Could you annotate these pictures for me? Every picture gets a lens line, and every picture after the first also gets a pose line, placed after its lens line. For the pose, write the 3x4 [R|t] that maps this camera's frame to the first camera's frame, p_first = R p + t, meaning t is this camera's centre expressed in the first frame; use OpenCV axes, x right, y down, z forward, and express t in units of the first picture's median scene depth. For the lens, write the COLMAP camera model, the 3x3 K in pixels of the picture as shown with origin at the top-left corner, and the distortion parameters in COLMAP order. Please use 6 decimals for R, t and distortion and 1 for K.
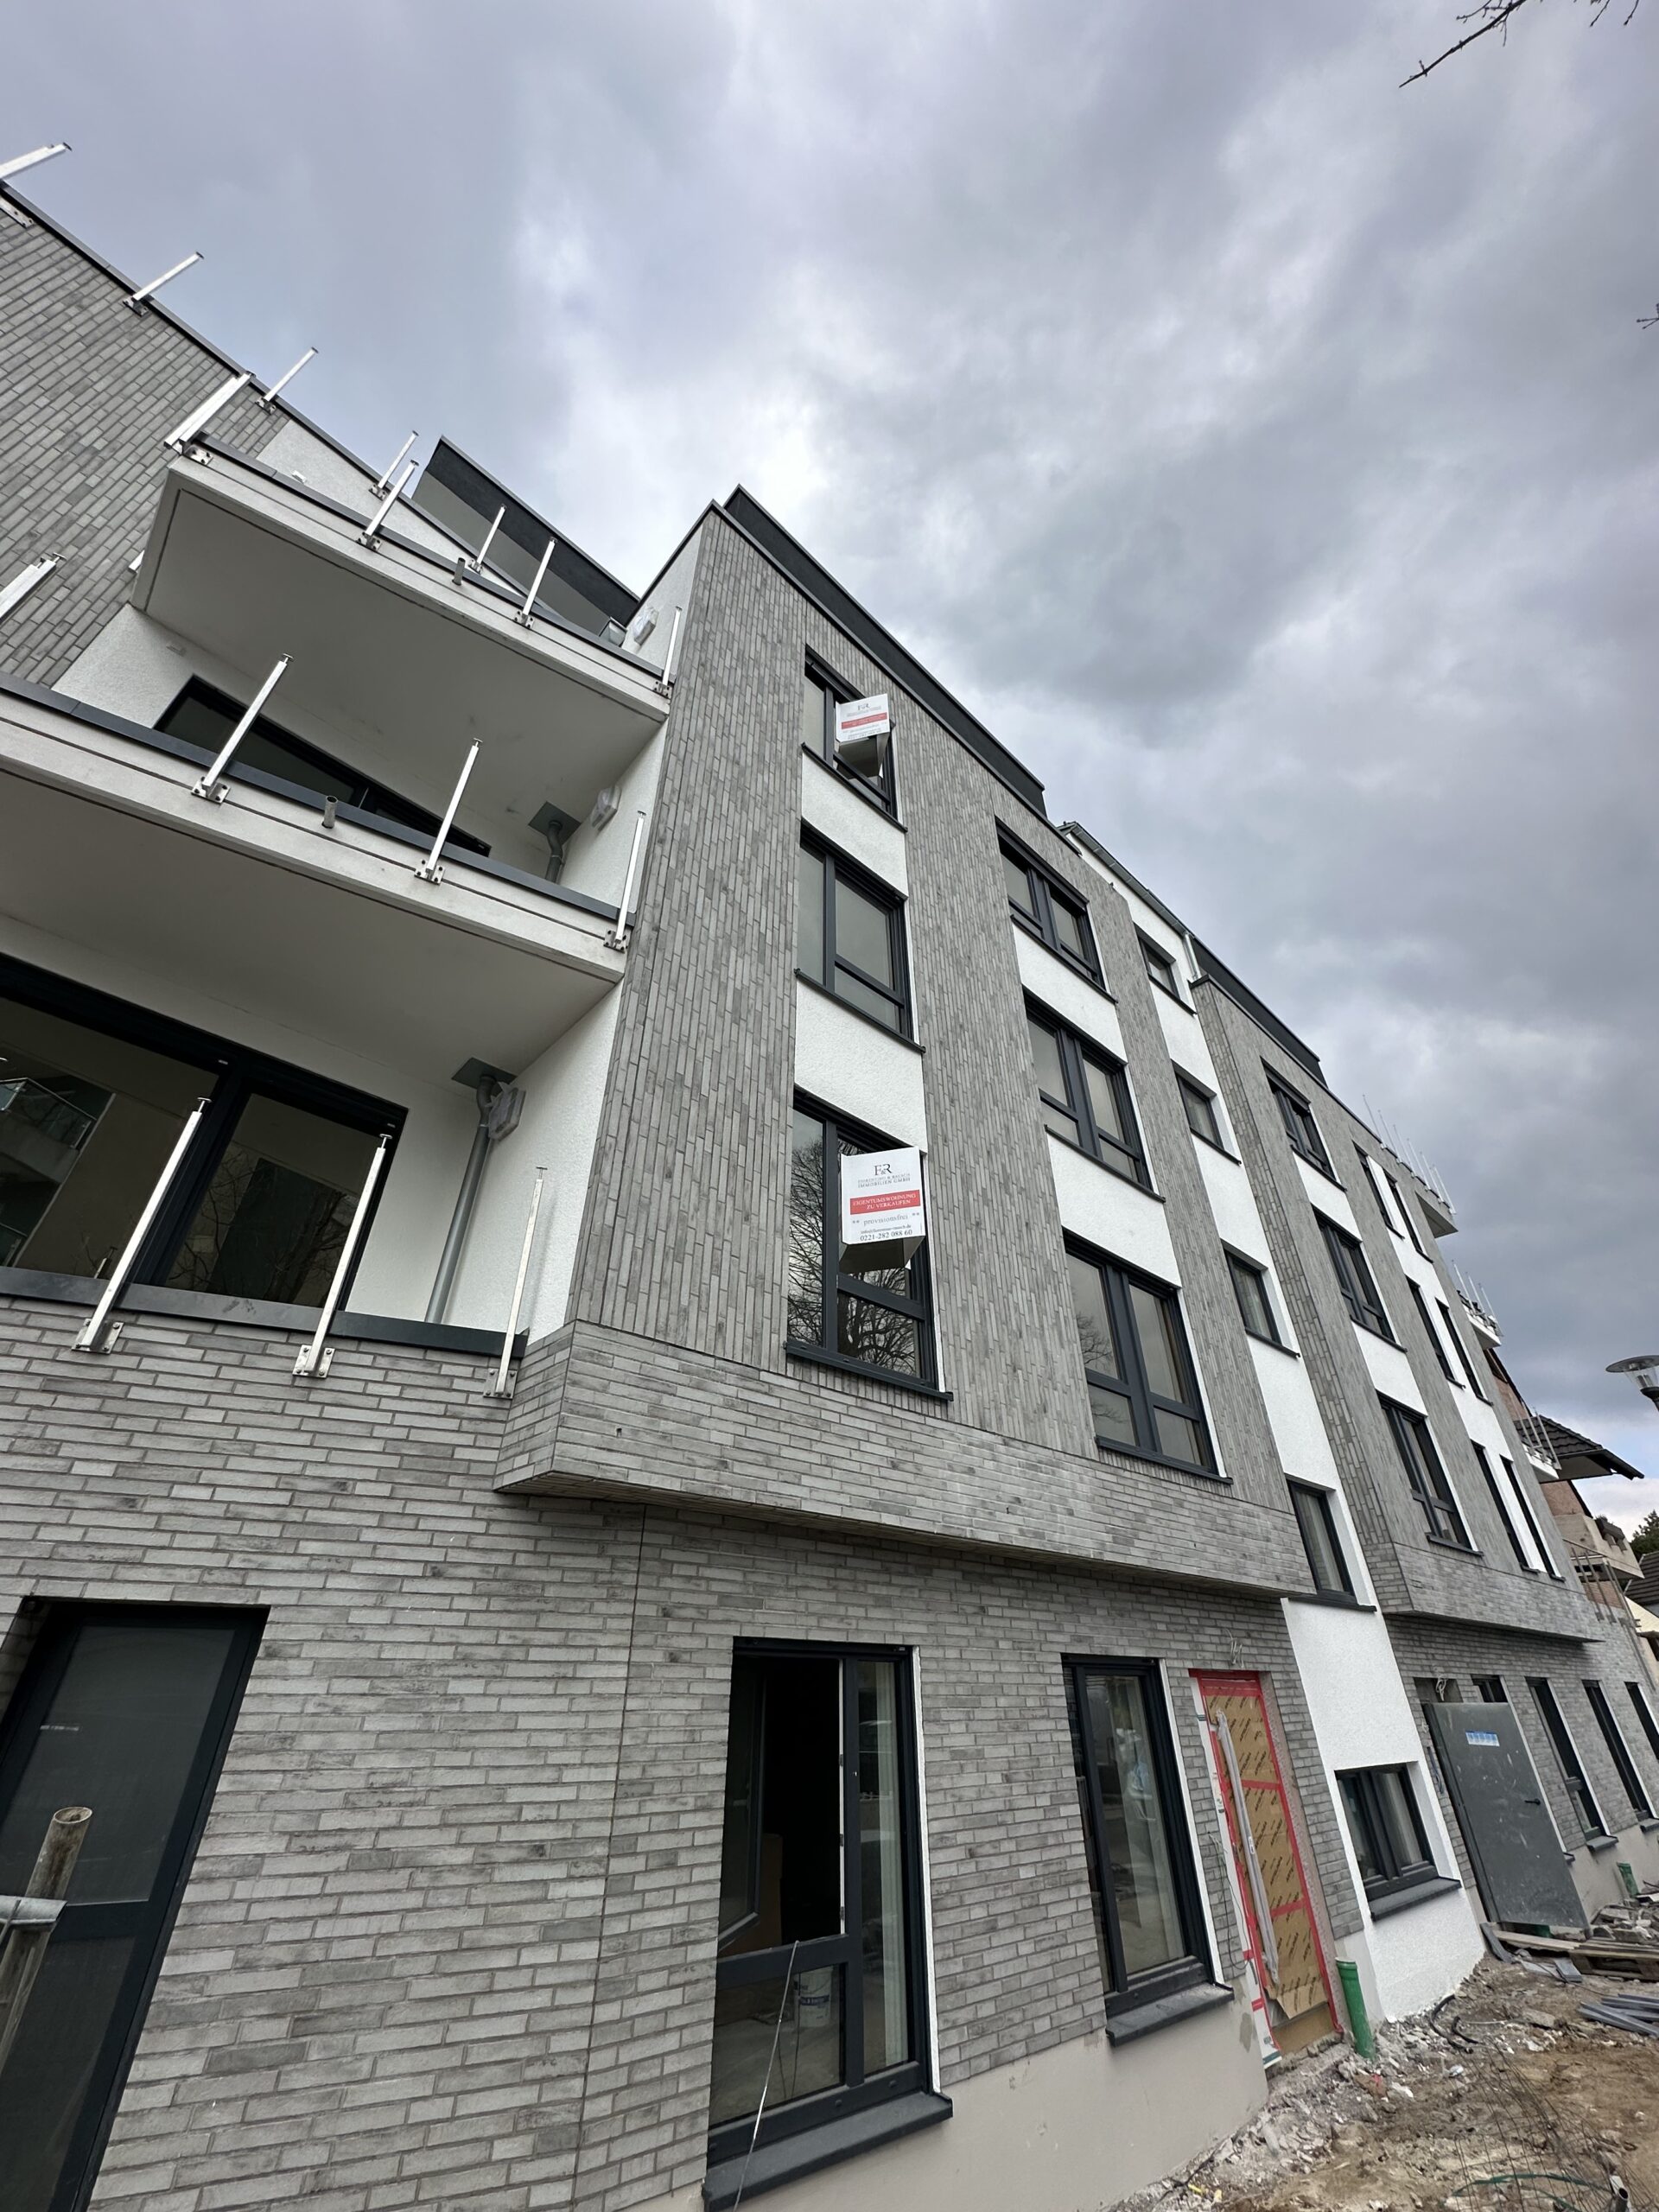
lens RADIAL K [[872.0, 0, 829.5], [0, 872.0, 1106.0], [0, 0, 1]] dist [-0.005906, 0.001586]
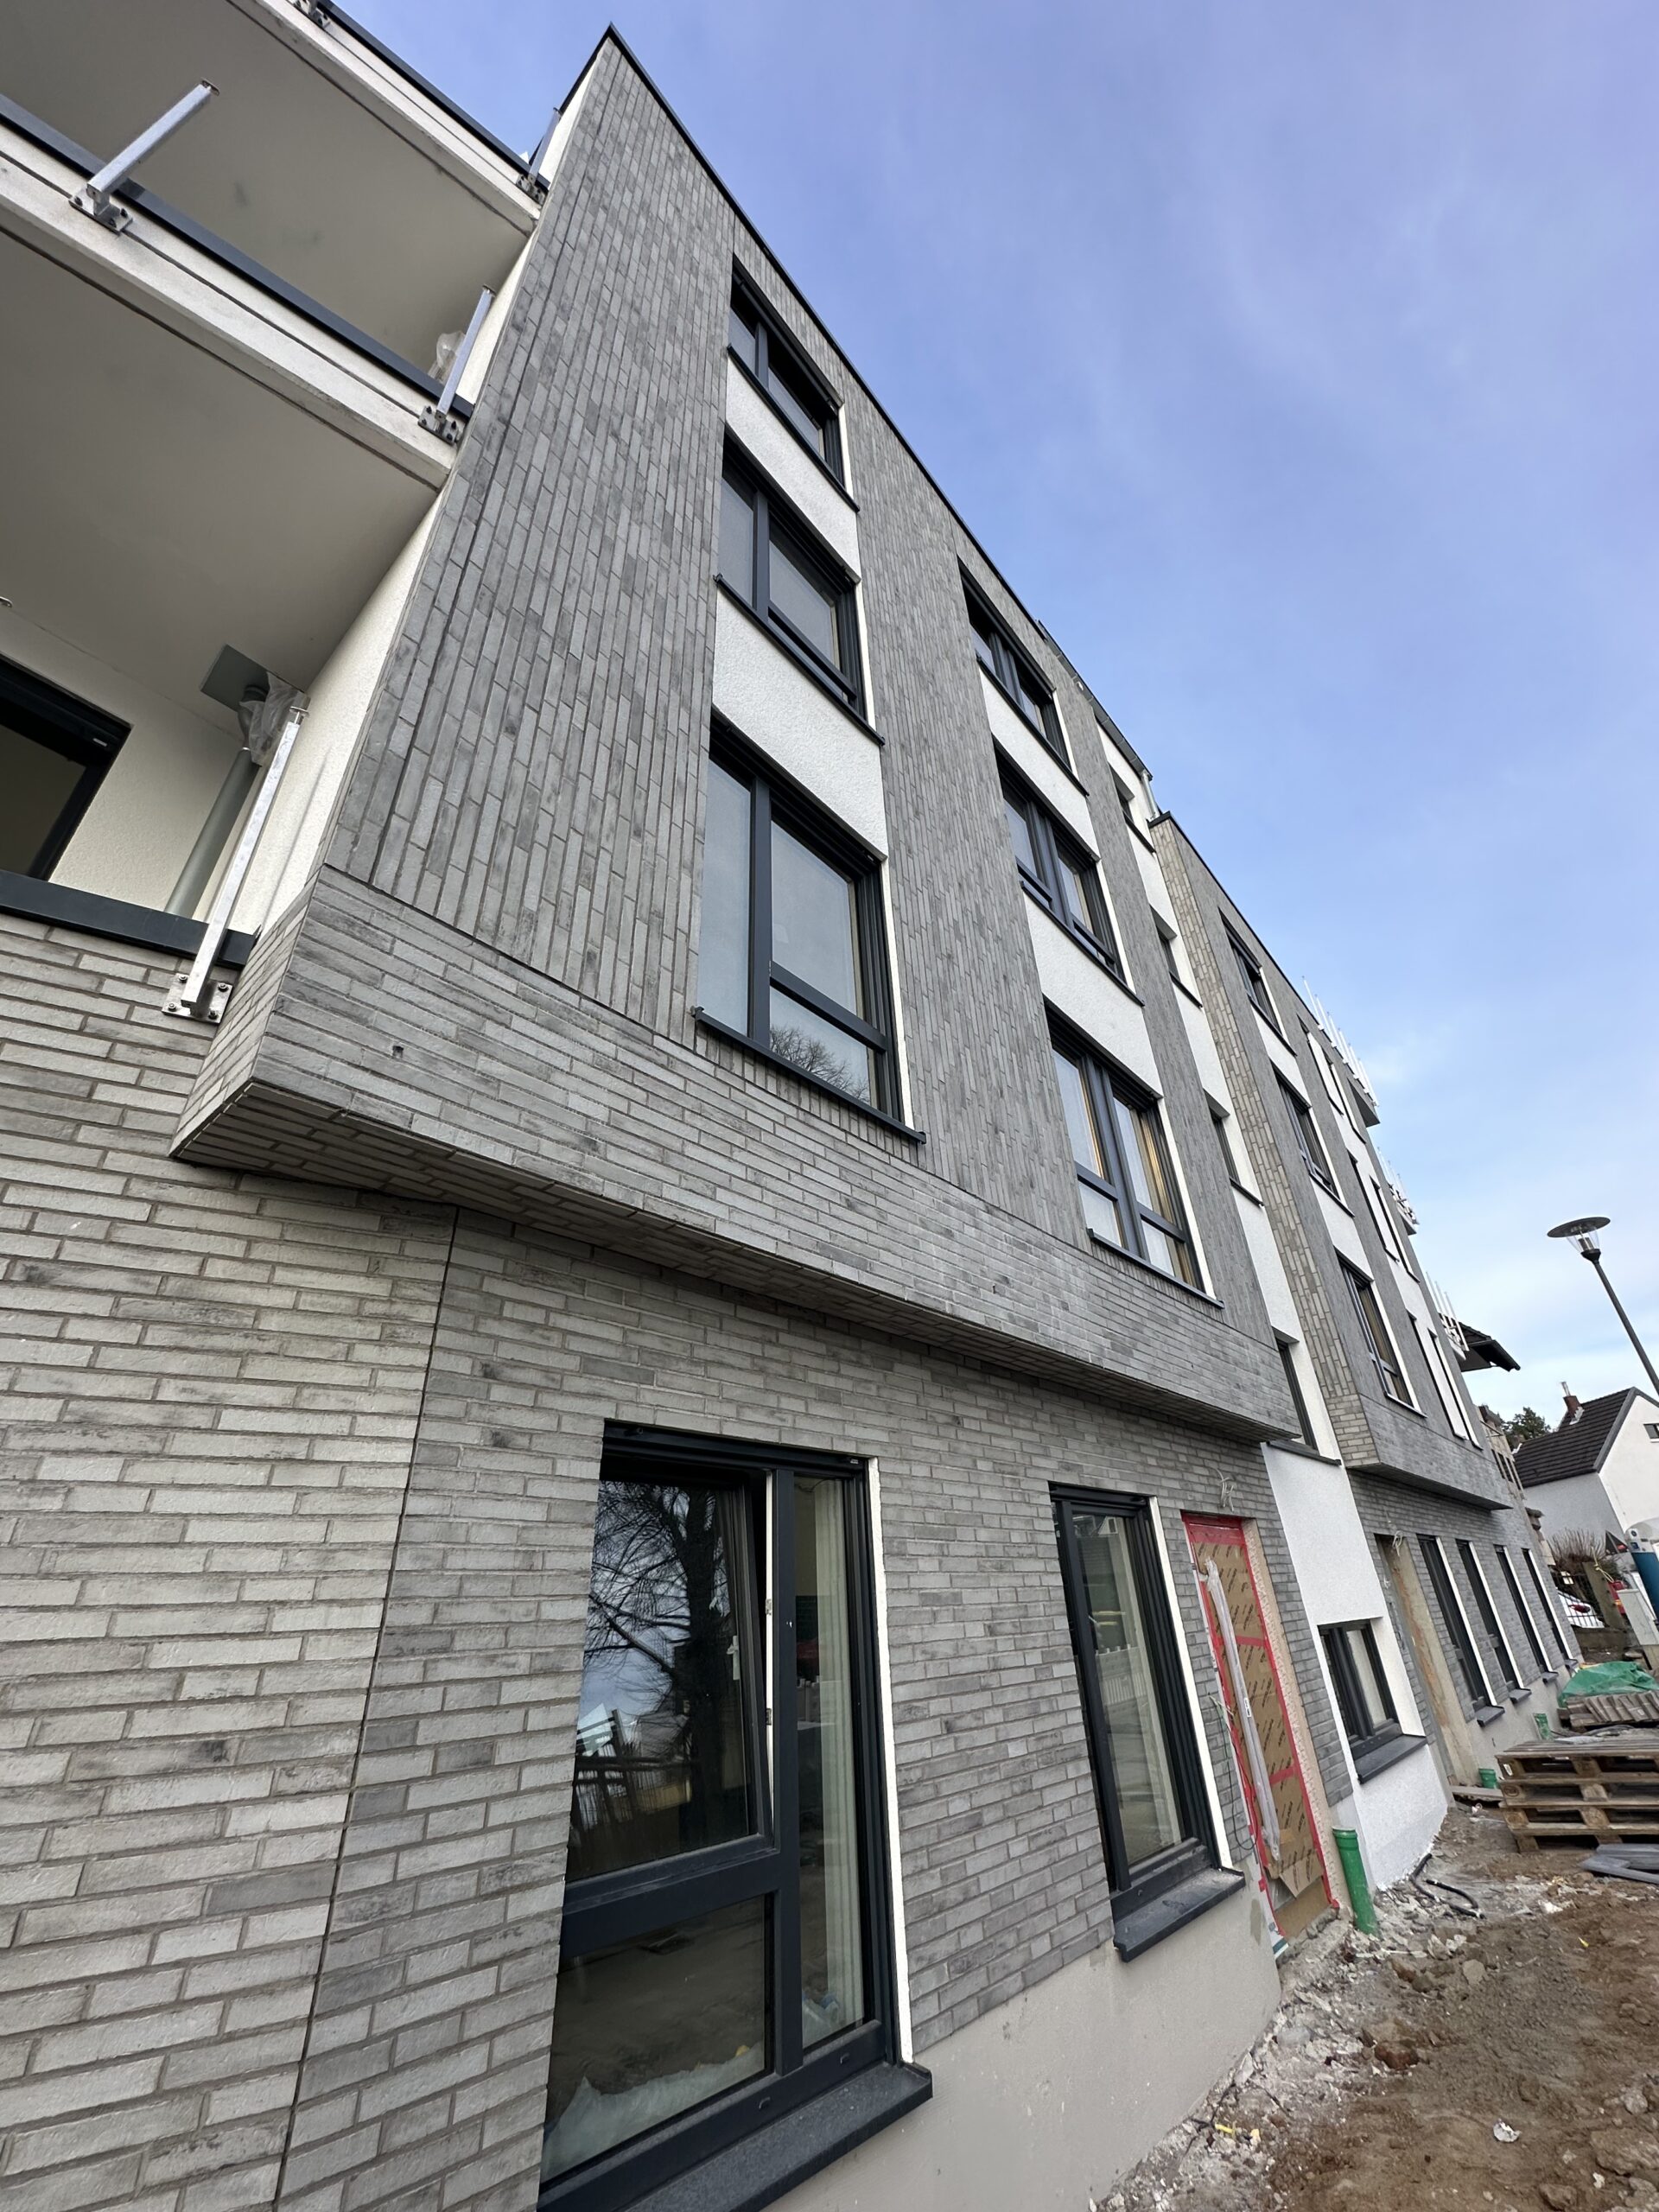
lens RADIAL K [[872.0, 0, 829.5], [0, 872.0, 1106.0], [0, 0, 1]] dist [-0.005906, 0.001586]
pose [[0.994664, 0.017165, 0.101726, -0.016010], [-0.024266, 0.997322, 0.068990, 0.326969], [-0.100269, -0.071090, 0.992417, 0.362568]]
